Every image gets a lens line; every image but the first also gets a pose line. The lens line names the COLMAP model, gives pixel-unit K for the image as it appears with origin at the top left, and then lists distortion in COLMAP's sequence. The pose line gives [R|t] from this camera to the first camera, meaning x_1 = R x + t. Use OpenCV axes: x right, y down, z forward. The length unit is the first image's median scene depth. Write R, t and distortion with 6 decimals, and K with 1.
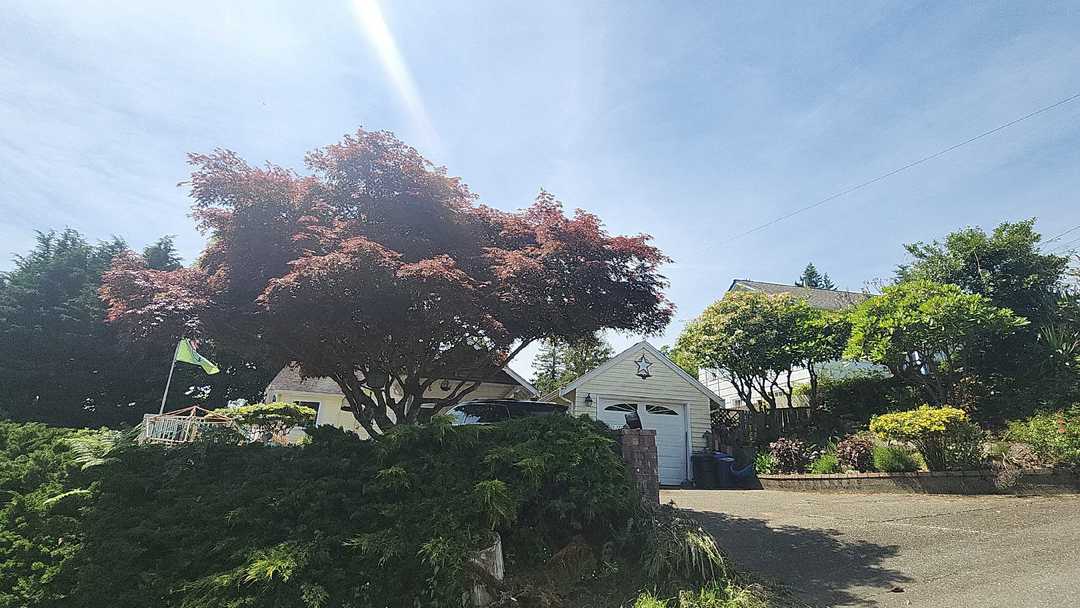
lens RADIAL K [[497.2, 0, 540.5], [0, 497.2, 309.8], [0, 0, 1]] dist [0.010128, -0.003564]
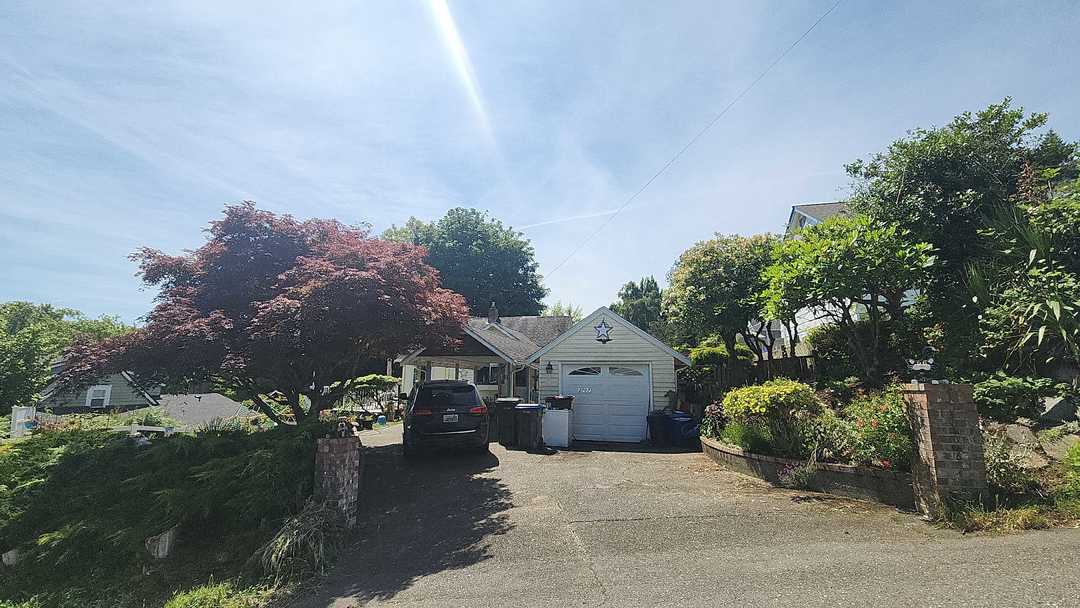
lens RADIAL K [[449.0, 0, 541.6], [0, 449.0, 309.3], [0, 0, 1]] dist [0.000546, -0.003035]
pose [[0.910793, -0.104041, -0.399540, 0.644880], [0.153046, 0.983863, 0.092684, -0.052155], [0.383450, -0.145564, 0.912018, 0.140954]]
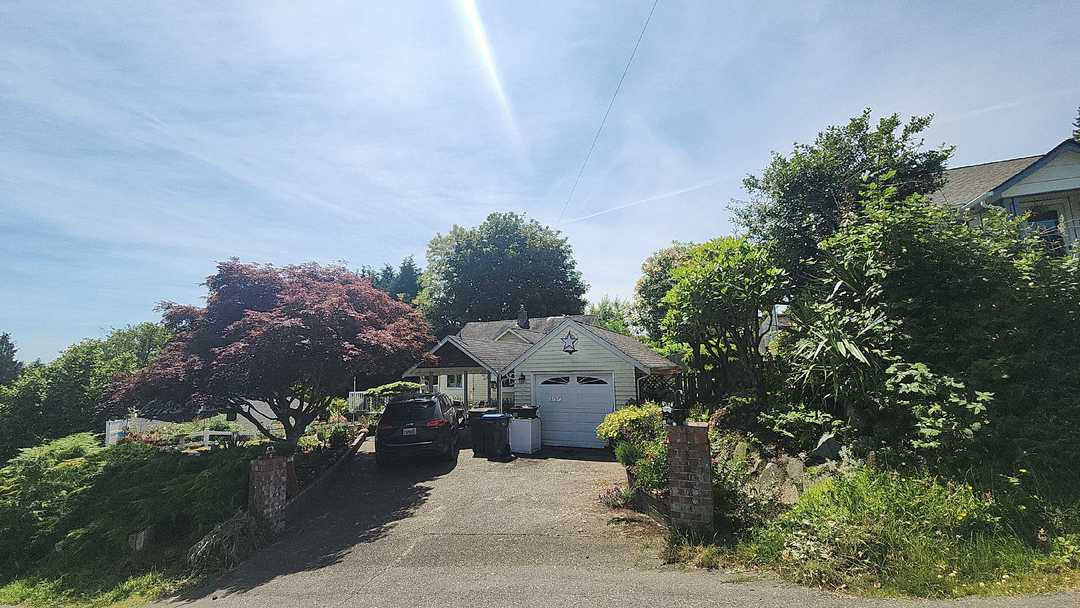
lens RADIAL K [[449.0, 0, 539.8], [0, 449.0, 306.9], [0, 0, 1]] dist [0.000546, -0.003035]
pose [[0.821848, -0.142932, -0.551486, 0.971492], [0.221892, 0.971883, 0.078784, -0.073574], [0.524719, -0.187118, 0.830455, 0.227043]]
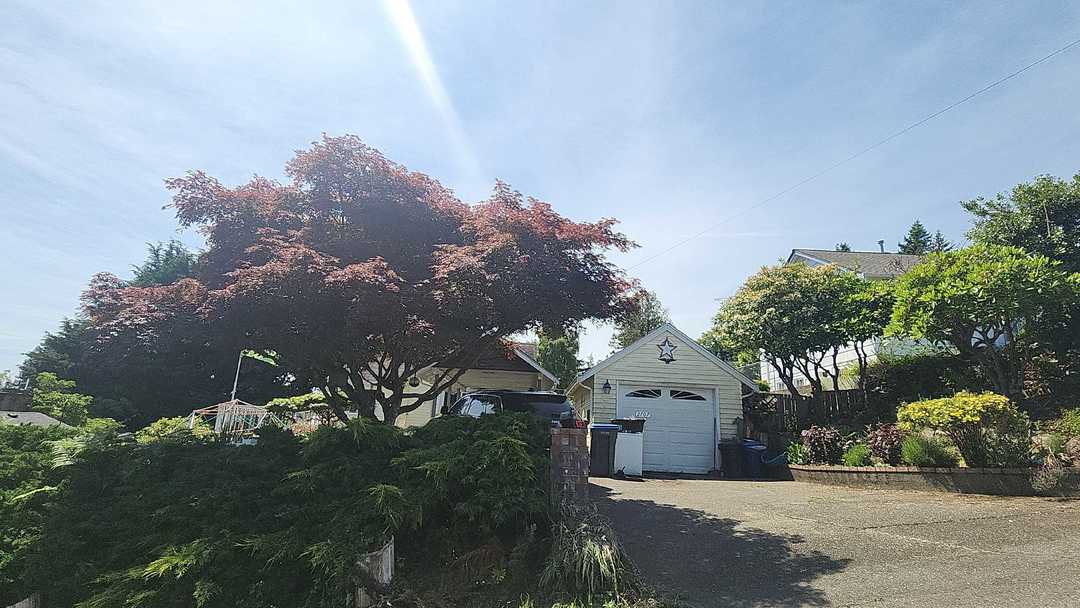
lens RADIAL K [[497.2, 0, 539.6], [0, 497.2, 308.7], [0, 0, 1]] dist [0.010128, -0.003564]
pose [[0.985386, -0.042148, -0.165040, 0.175017], [0.048586, 0.998200, 0.035164, -0.015367], [0.163261, -0.042669, 0.985660, 0.030329]]
